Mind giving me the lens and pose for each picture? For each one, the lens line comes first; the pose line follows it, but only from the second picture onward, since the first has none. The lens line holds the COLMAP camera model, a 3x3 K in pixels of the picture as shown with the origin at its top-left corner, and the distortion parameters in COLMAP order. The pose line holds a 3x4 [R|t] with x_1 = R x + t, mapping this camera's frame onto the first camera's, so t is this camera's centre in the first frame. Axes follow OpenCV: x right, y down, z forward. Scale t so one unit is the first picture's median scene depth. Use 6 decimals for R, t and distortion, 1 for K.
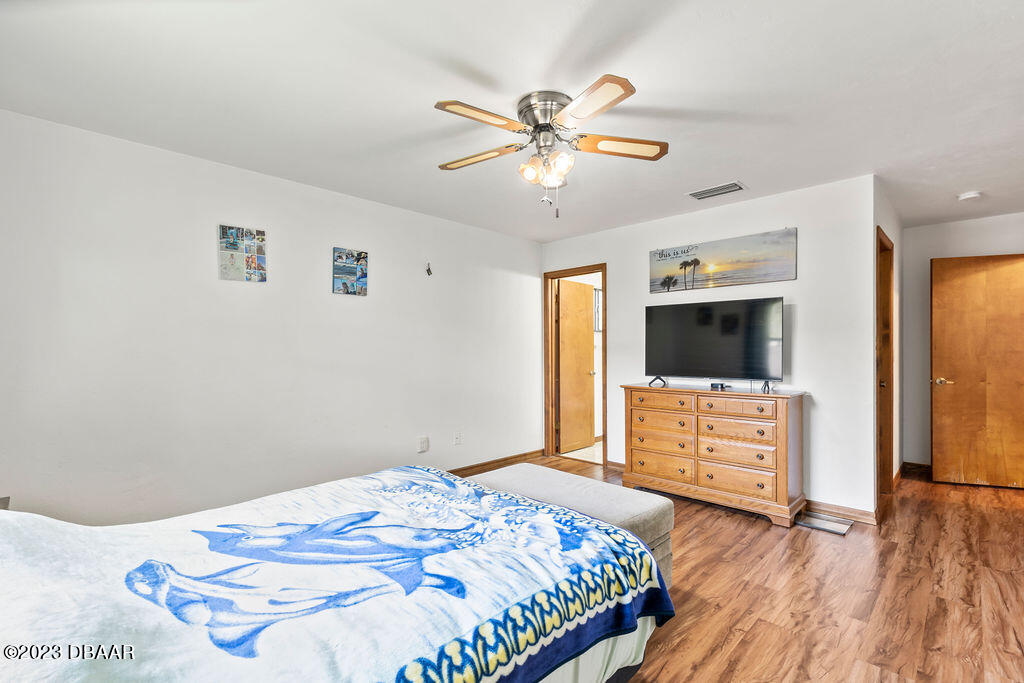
lens RADIAL K [[464.6, 0, 514.1], [0, 464.6, 347.9], [0, 0, 1]] dist [0.012137, -0.002926]
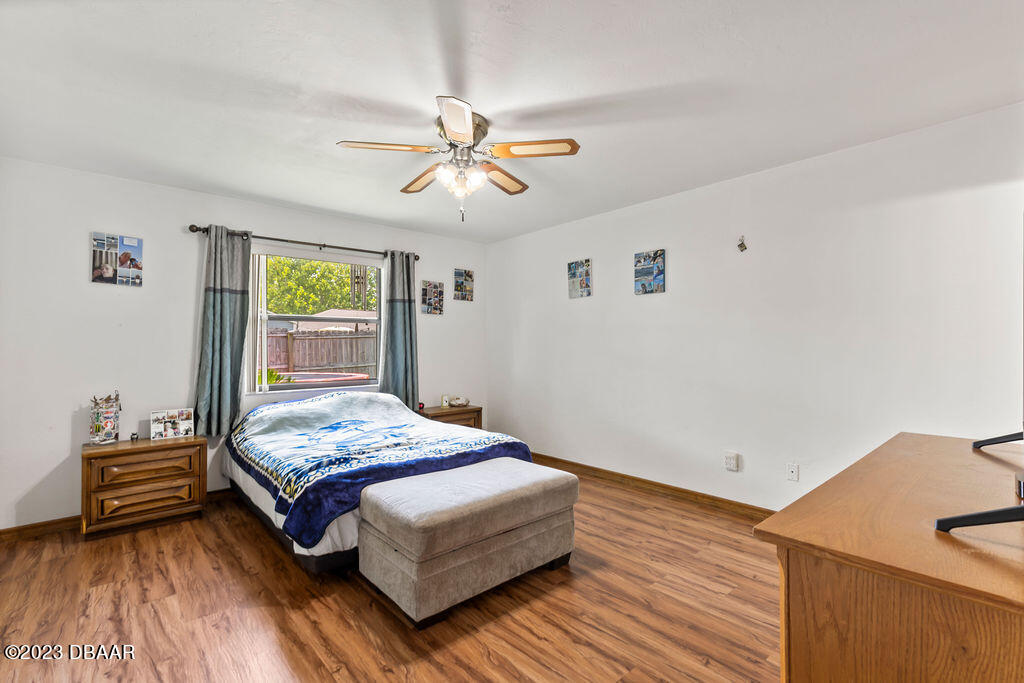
lens RADIAL K [[464.6, 0, 515.2], [0, 464.6, 341.2], [0, 0, 1]] dist [0.012137, -0.002926]
pose [[-0.068485, -0.006176, -0.997633, 0.841455], [0.009656, 0.999930, -0.006853, -0.001335], [0.997605, -0.010102, -0.068421, 0.879219]]
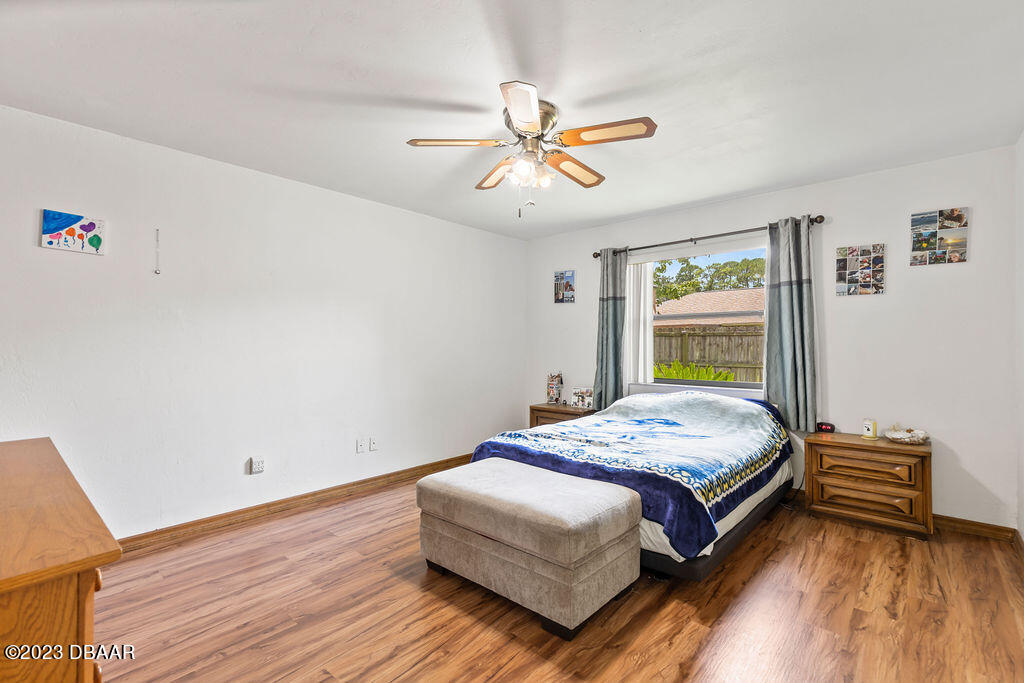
lens RADIAL K [[464.6, 0, 512.9], [0, 464.6, 335.3], [0, 0, 1]] dist [0.012137, -0.002926]
pose [[-0.999042, 0.003363, -0.043639, 0.113499], [0.004457, 0.999677, -0.025016, 0.007792], [0.043541, -0.025186, -0.998734, 1.512119]]
